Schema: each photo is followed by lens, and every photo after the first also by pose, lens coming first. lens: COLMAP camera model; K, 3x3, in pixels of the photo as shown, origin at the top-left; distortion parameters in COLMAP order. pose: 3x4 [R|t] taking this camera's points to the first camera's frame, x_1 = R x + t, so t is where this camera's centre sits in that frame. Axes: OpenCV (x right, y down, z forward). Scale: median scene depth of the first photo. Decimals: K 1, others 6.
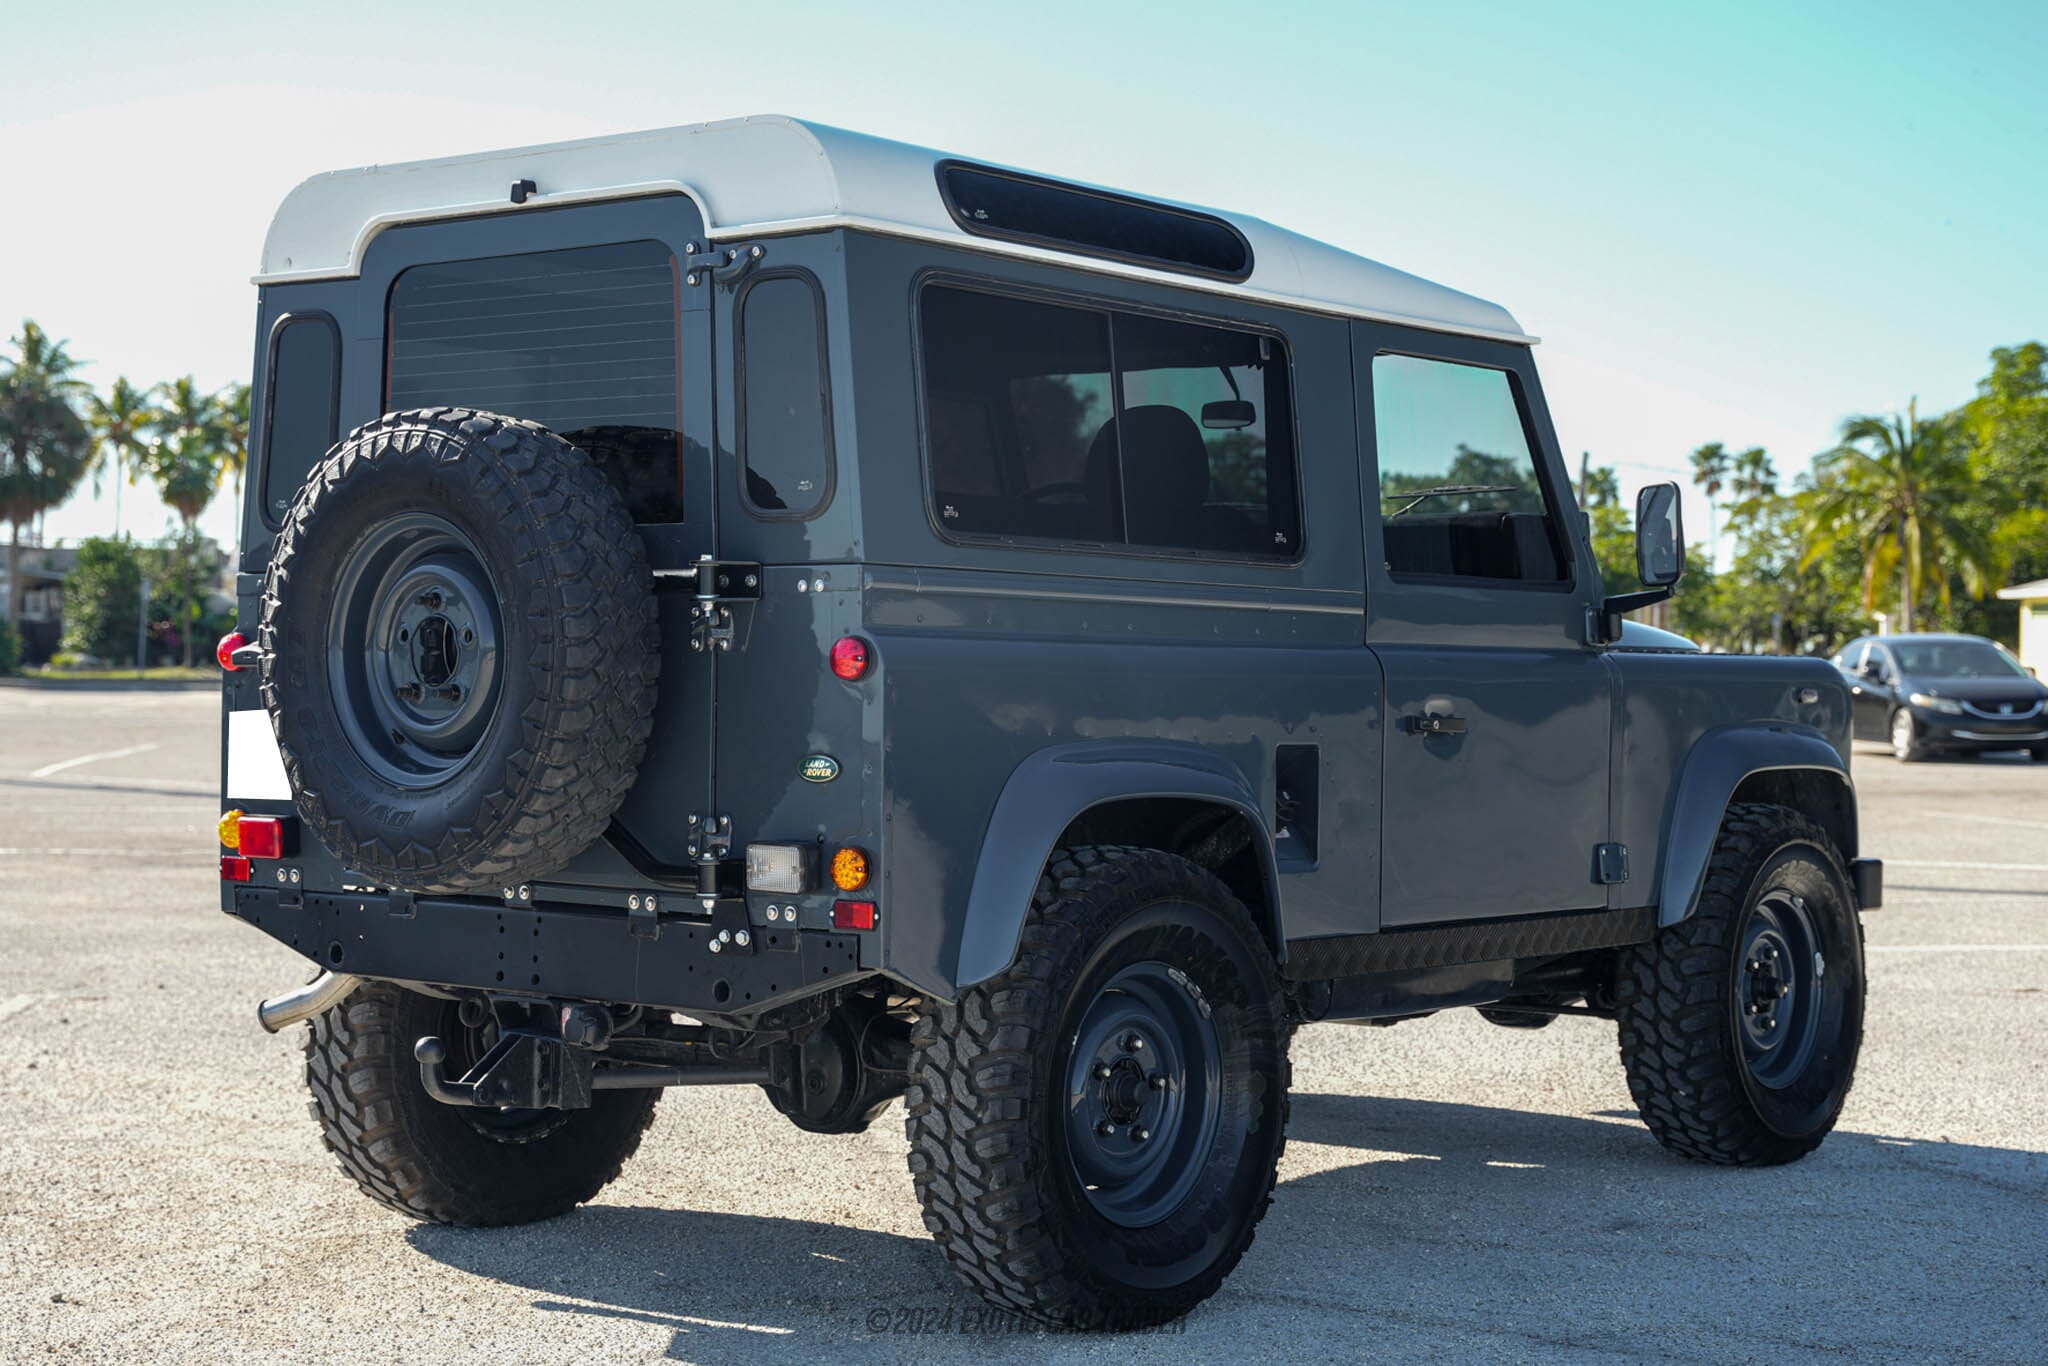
lens RADIAL K [[3247.3, 0, 1024.0], [0, 3247.3, 683.0], [0, 0, 1]] dist [0.030800, 0.066280]
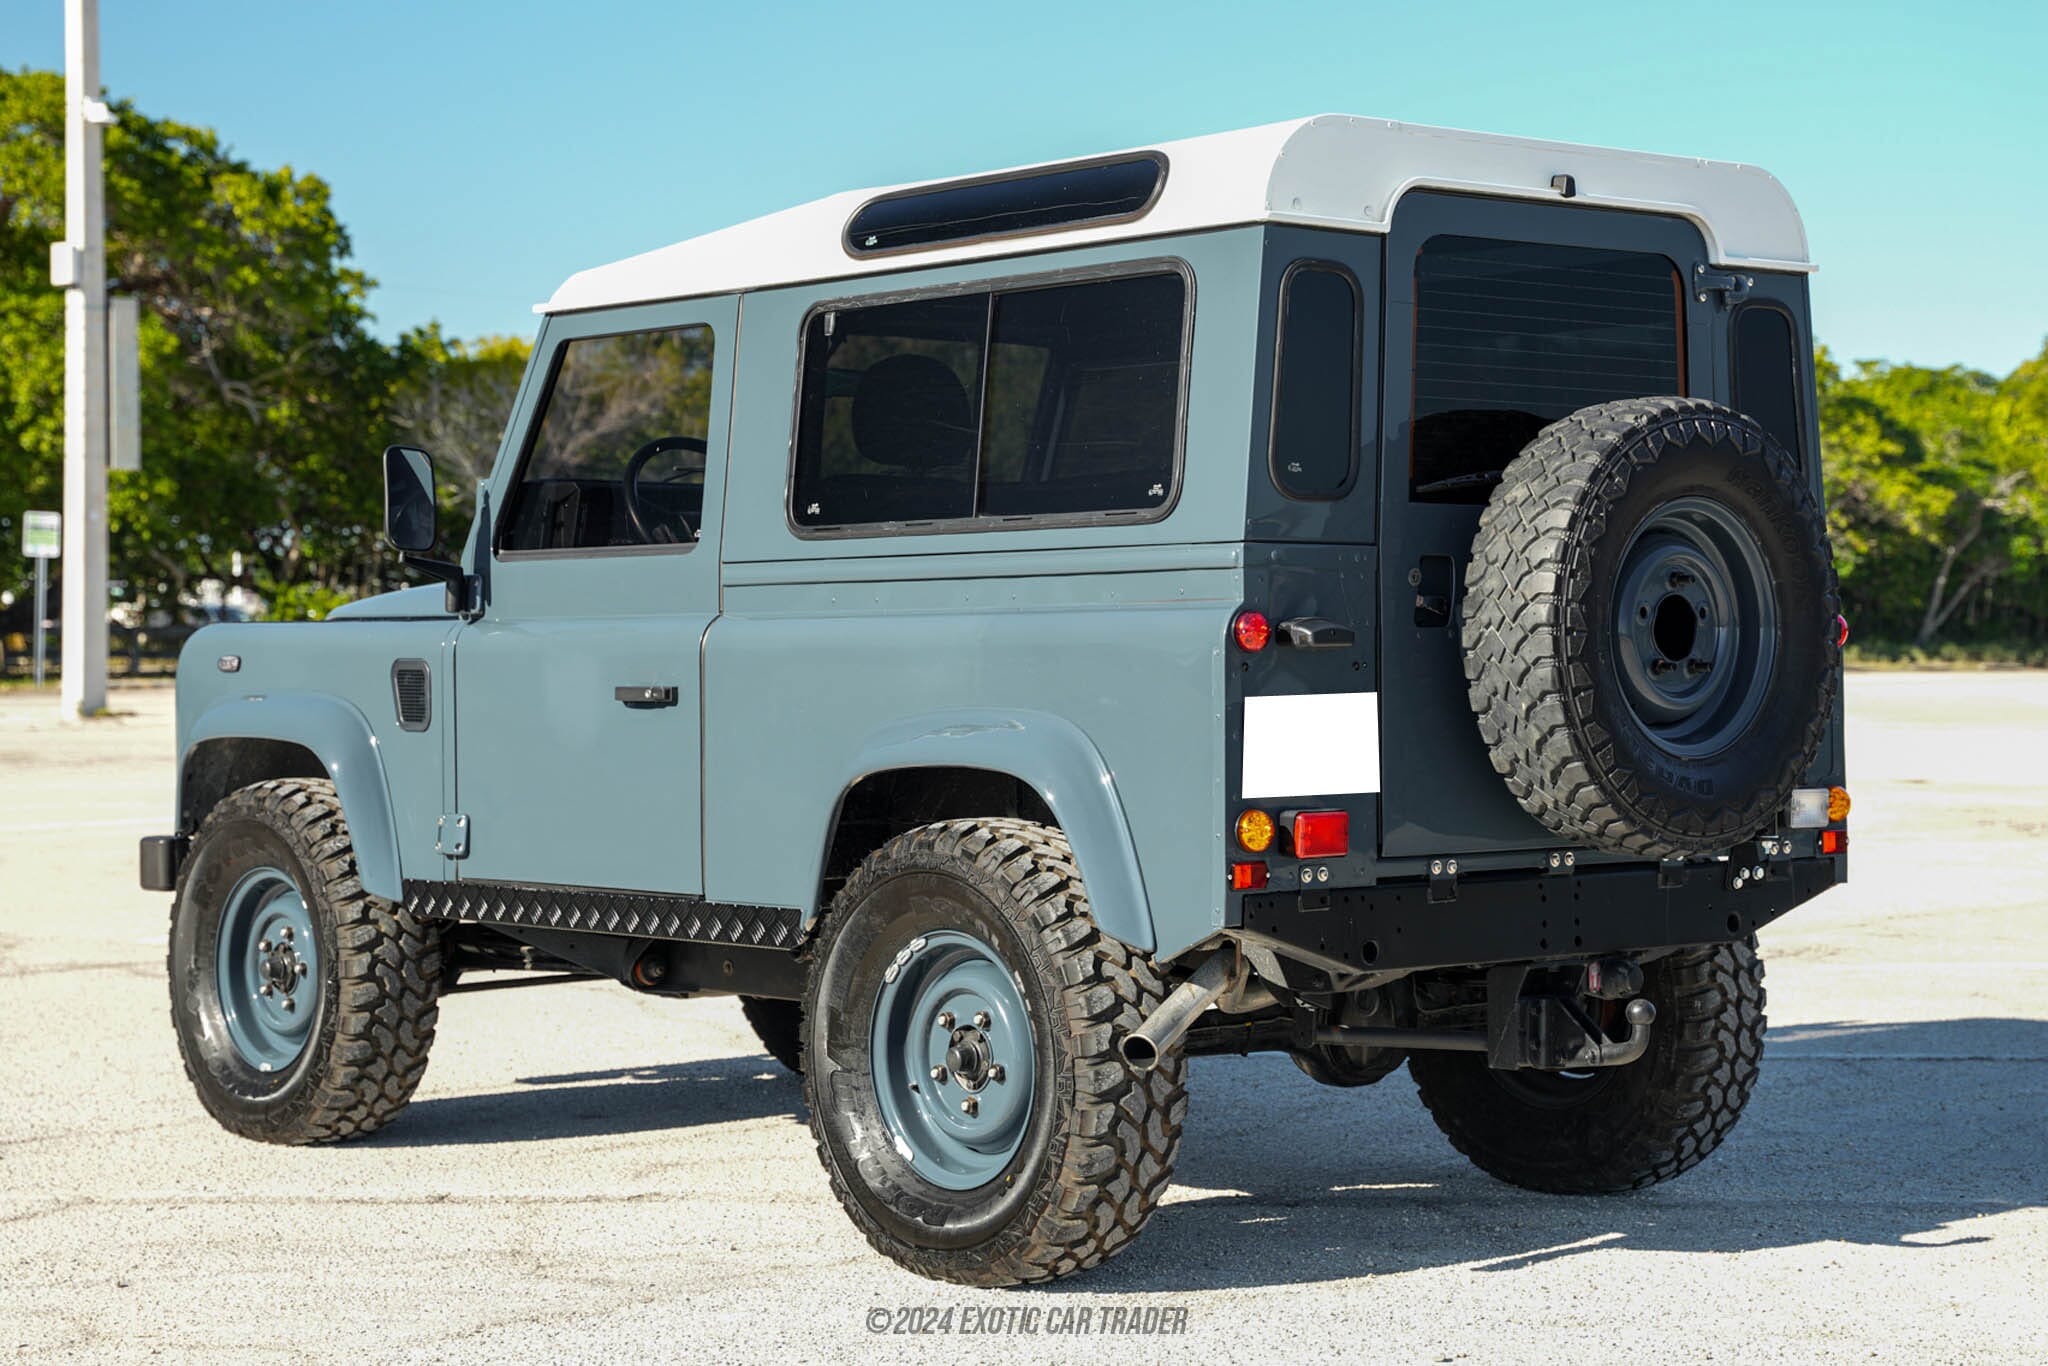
lens RADIAL K [[3731.3, 0, 1025.1], [0, 3731.3, 558.3], [0, 0, 1]] dist [0.024579, 0.105483]
pose [[0.187433, 0.012010, 0.982204, -1.284341], [0.011650, 0.999828, -0.014448, -0.015588], [-0.982208, 0.014151, 0.187261, 0.892132]]
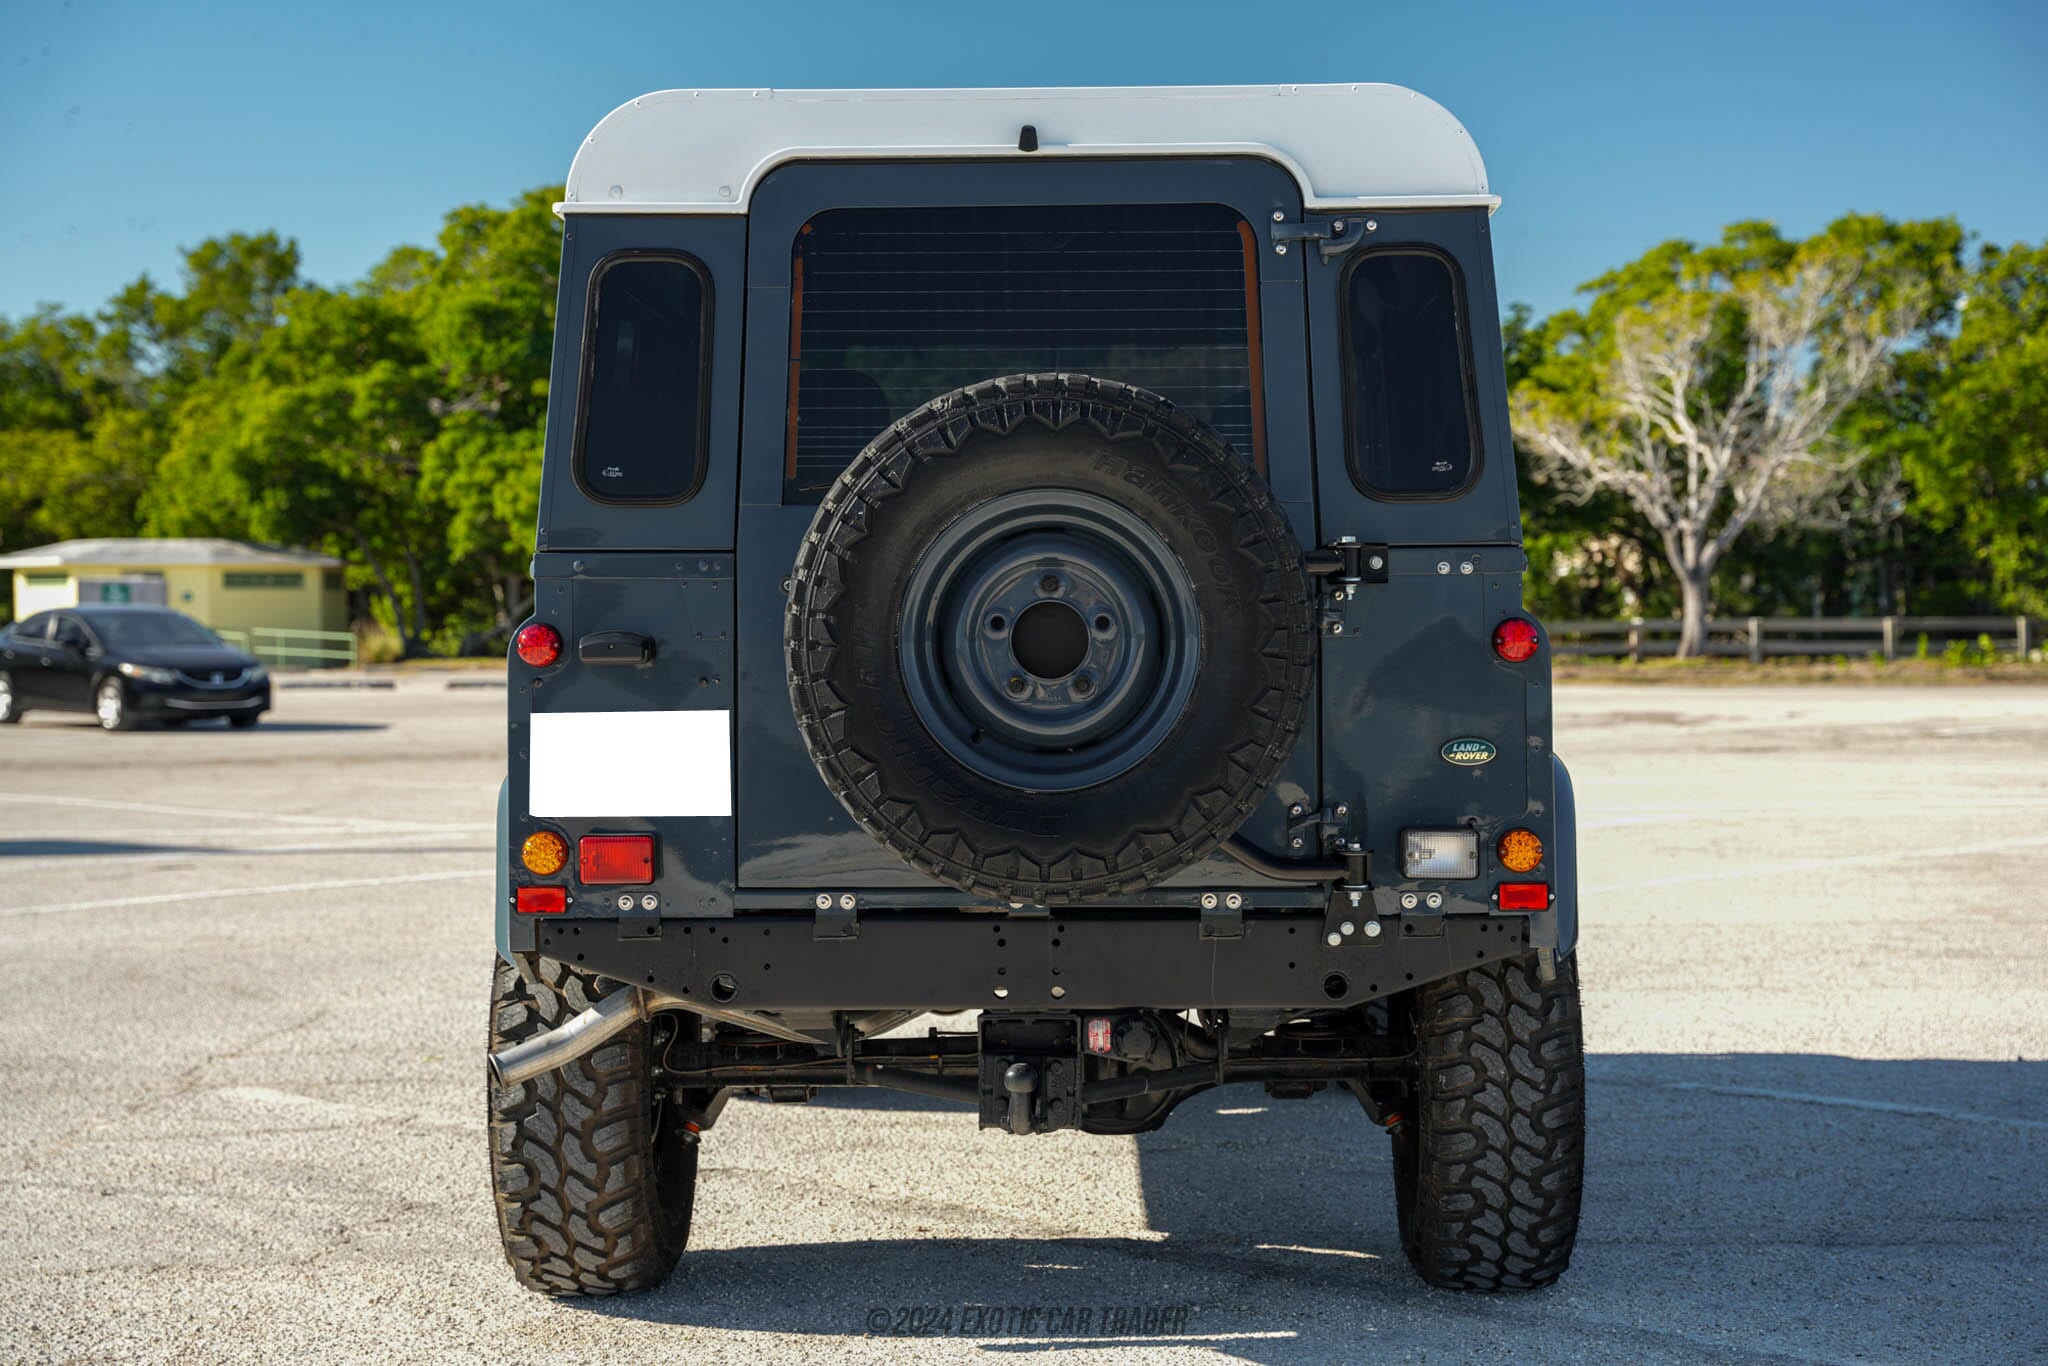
lens RADIAL K [[3193.1, 0, 1021.5], [0, 3193.1, 641.9], [0, 0, 1]] dist [0.086246, -0.021876]
pose [[0.790549, -0.014535, 0.612227, -0.671746], [0.016198, 0.999865, 0.002821, -0.010774], [-0.612185, 0.007687, 0.790677, 0.269555]]
